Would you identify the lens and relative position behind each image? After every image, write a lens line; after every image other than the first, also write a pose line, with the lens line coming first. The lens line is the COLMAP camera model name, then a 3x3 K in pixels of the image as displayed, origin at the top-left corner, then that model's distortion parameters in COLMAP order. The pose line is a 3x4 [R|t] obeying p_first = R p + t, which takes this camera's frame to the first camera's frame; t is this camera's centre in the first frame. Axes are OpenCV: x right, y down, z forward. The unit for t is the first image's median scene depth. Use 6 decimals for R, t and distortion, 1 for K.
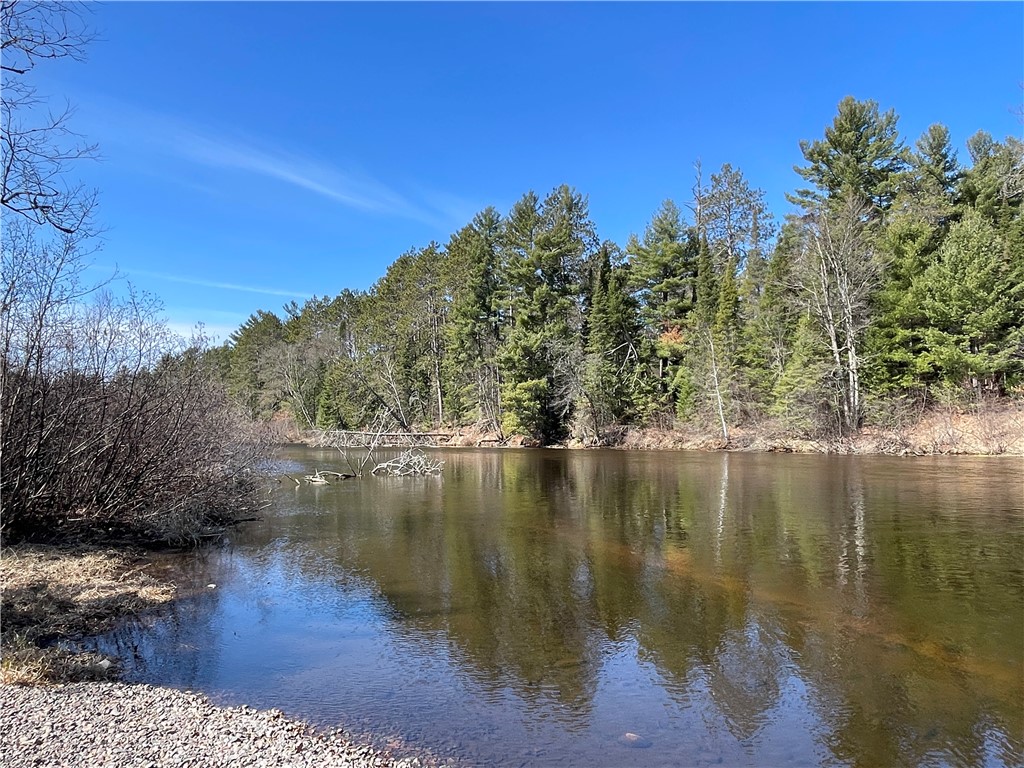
lens RADIAL K [[704.2, 0, 506.1], [0, 704.2, 384.1], [0, 0, 1]] dist [-0.011759, -0.015408]
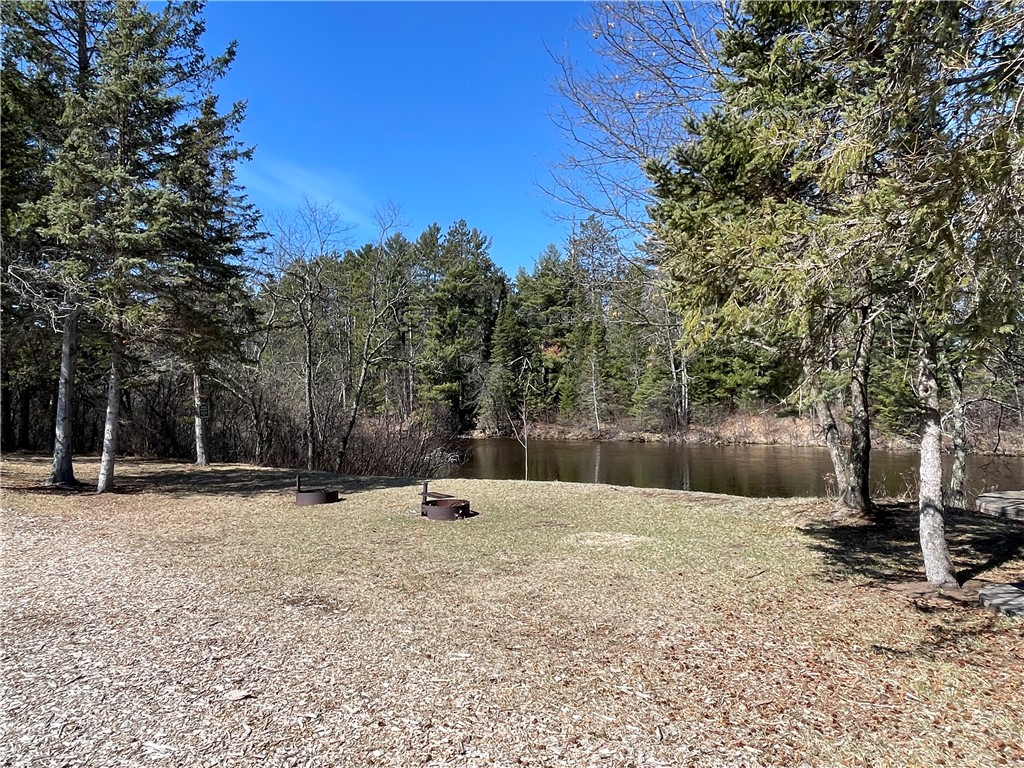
lens RADIAL K [[688.9, 0, 512.0], [0, 688.9, 384.0], [0, 0, 1]] dist [-0.002974, -0.002081]
pose [[0.969157, 0.010195, 0.246232, -0.158598], [-0.017604, 0.999456, 0.027904, -0.043080], [-0.245813, -0.031378, 0.968809, -0.227421]]
